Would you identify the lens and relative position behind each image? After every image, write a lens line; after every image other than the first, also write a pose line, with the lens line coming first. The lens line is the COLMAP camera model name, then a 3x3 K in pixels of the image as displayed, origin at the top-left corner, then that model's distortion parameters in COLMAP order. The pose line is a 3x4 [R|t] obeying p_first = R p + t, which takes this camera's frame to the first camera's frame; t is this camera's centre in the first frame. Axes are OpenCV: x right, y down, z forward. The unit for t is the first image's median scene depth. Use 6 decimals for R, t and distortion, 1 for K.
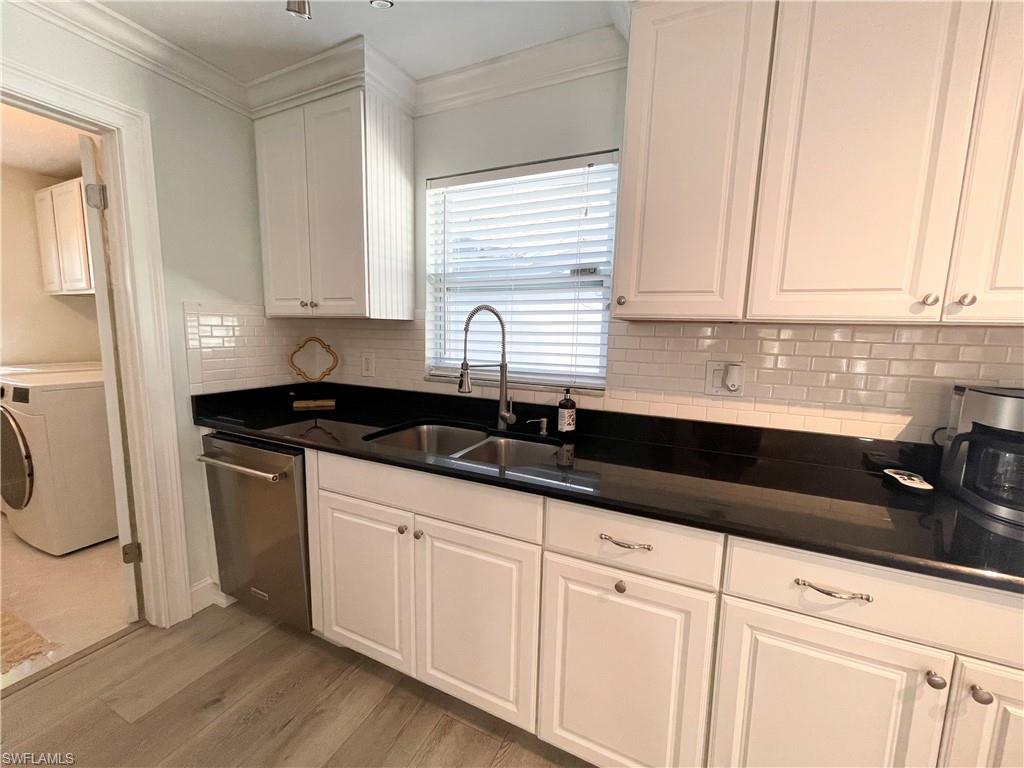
lens RADIAL K [[413.4, 0, 510.6], [0, 413.4, 384.0], [0, 0, 1]] dist [-0.002157, 0.000549]
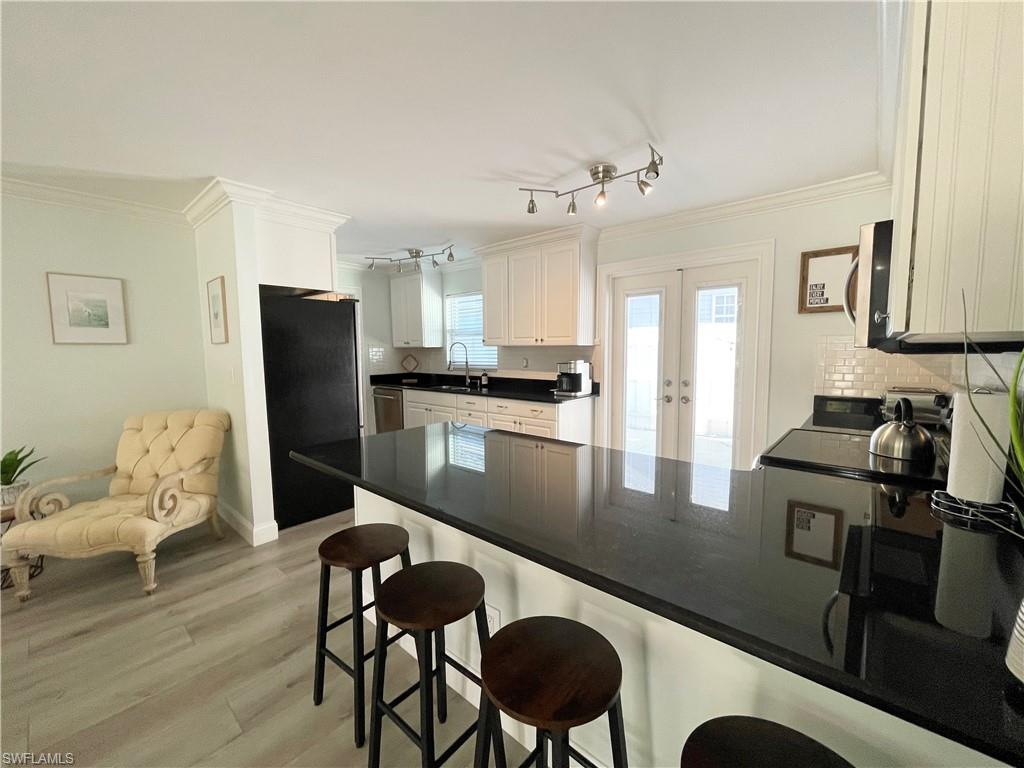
lens RADIAL K [[413.4, 0, 511.8], [0, 413.4, 386.6], [0, 0, 1]] dist [-0.002157, 0.000549]
pose [[0.963485, -0.005912, -0.267699, 0.964758], [-0.003720, 0.999364, -0.035460, 0.203974], [0.267738, 0.035161, 0.962850, -1.525930]]
